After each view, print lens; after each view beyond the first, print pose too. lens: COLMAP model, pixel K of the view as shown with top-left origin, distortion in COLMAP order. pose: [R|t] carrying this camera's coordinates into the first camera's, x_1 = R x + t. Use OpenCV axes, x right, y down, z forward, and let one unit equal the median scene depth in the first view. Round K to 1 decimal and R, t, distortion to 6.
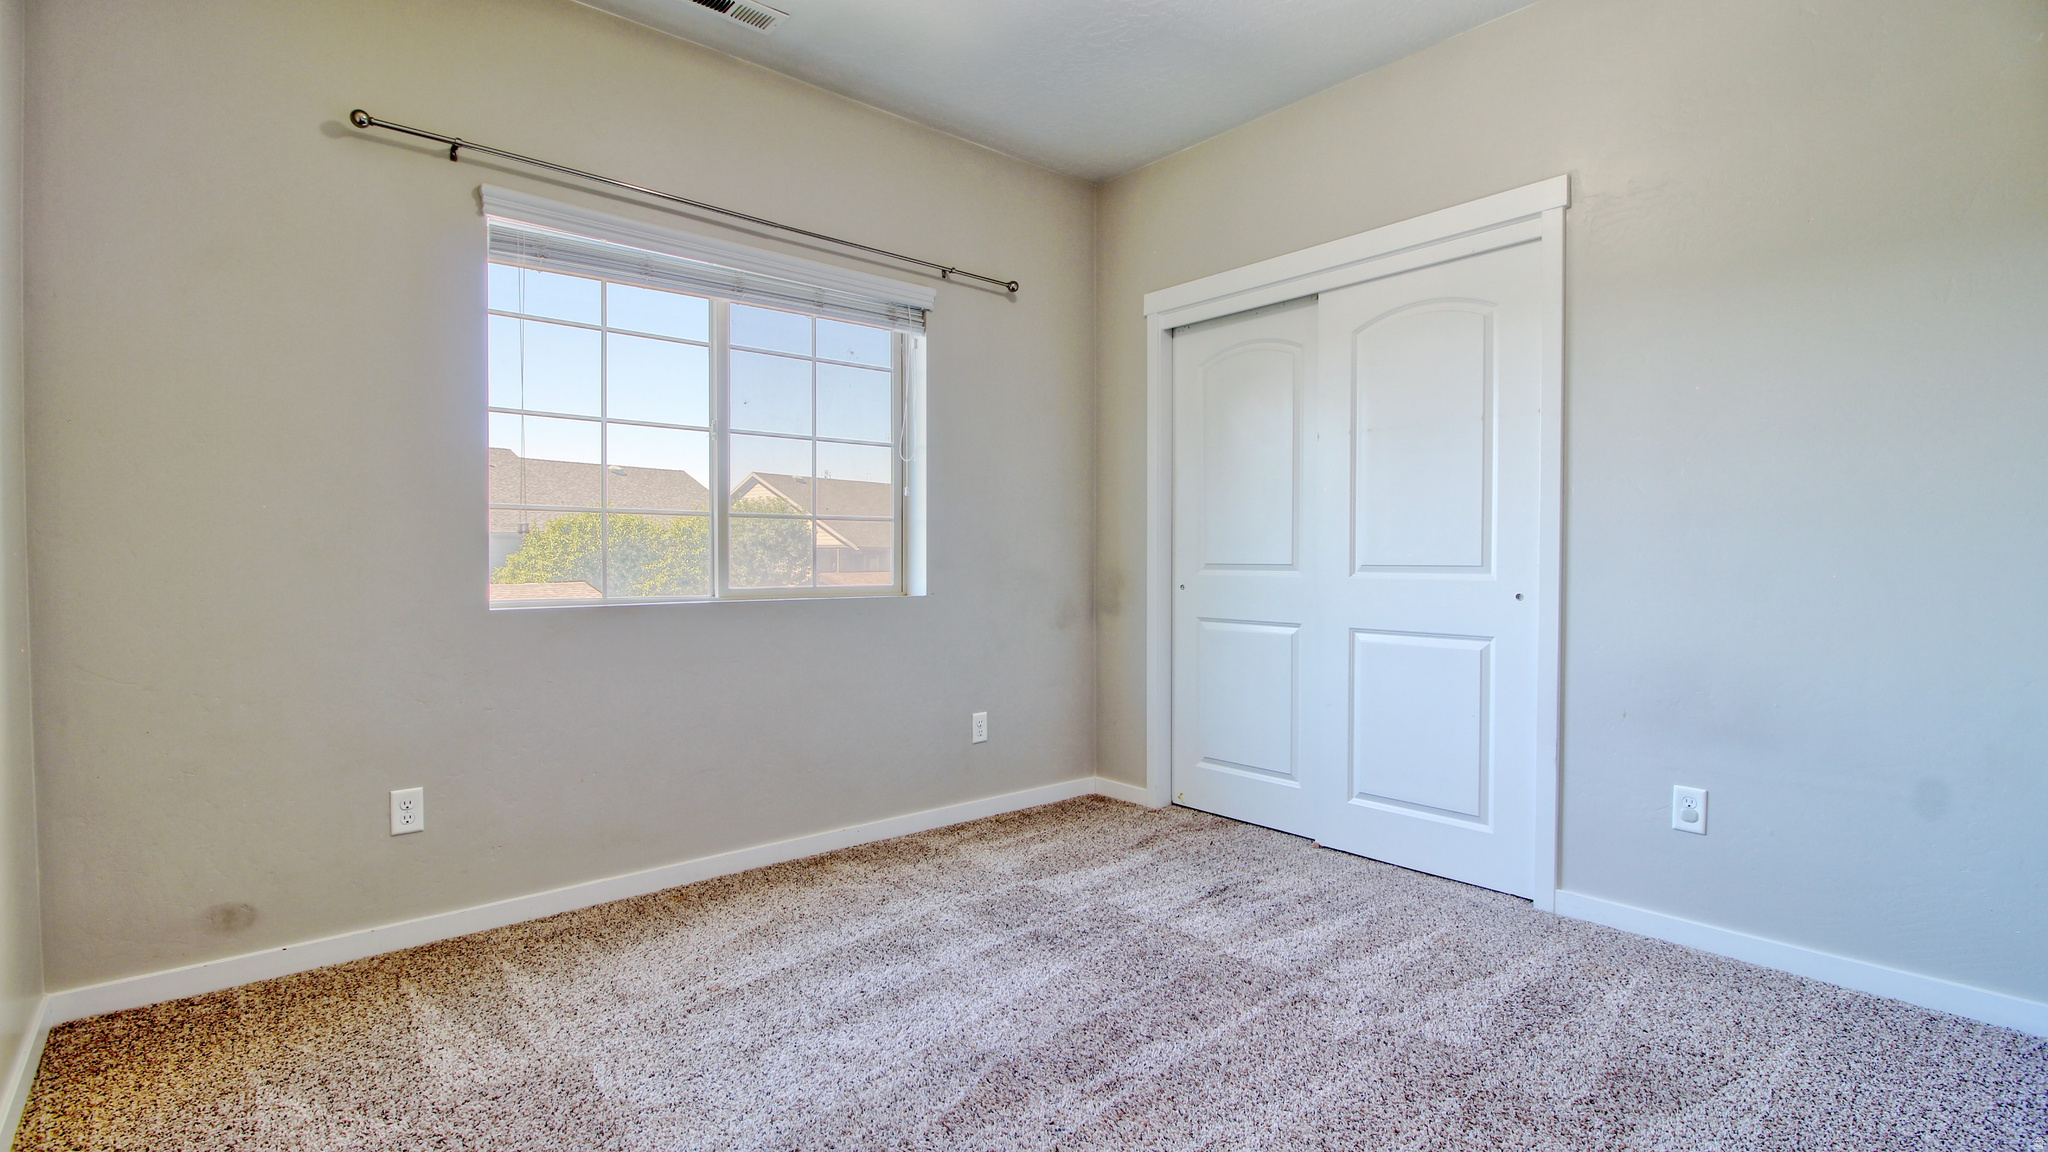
lens RADIAL K [[955.5, 0, 1020.3], [0, 955.5, 576.1], [0, 0, 1]] dist [0.019222, -0.018879]
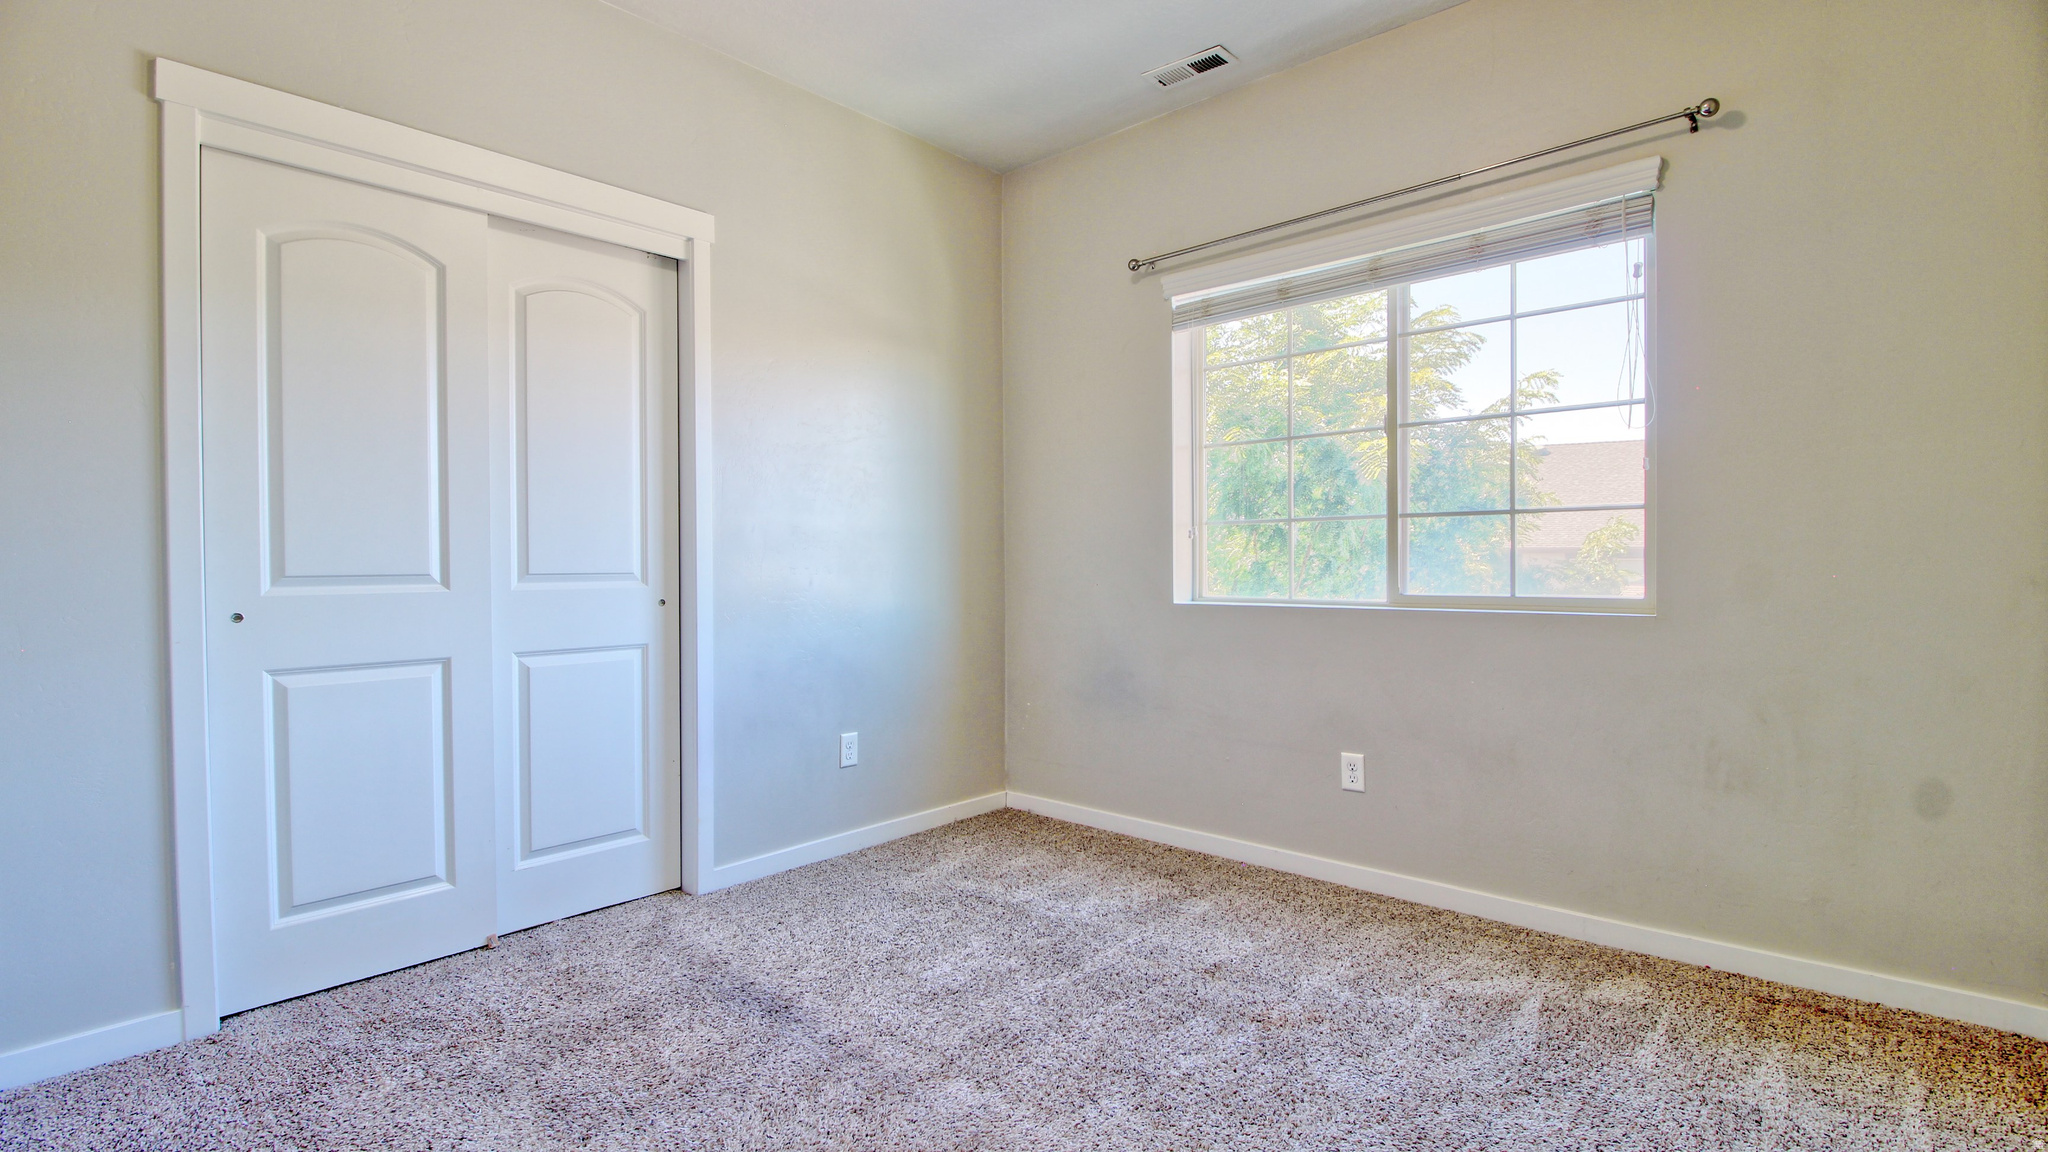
lens RADIAL K [[955.5, 0, 1020.3], [0, 955.5, 576.1], [0, 0, 1]] dist [0.019222, -0.018879]
pose [[0.132616, 0.011630, -0.991099, 0.583846], [-0.013874, 0.999855, 0.009876, -0.006735], [0.991070, 0.012441, 0.132758, 0.512728]]
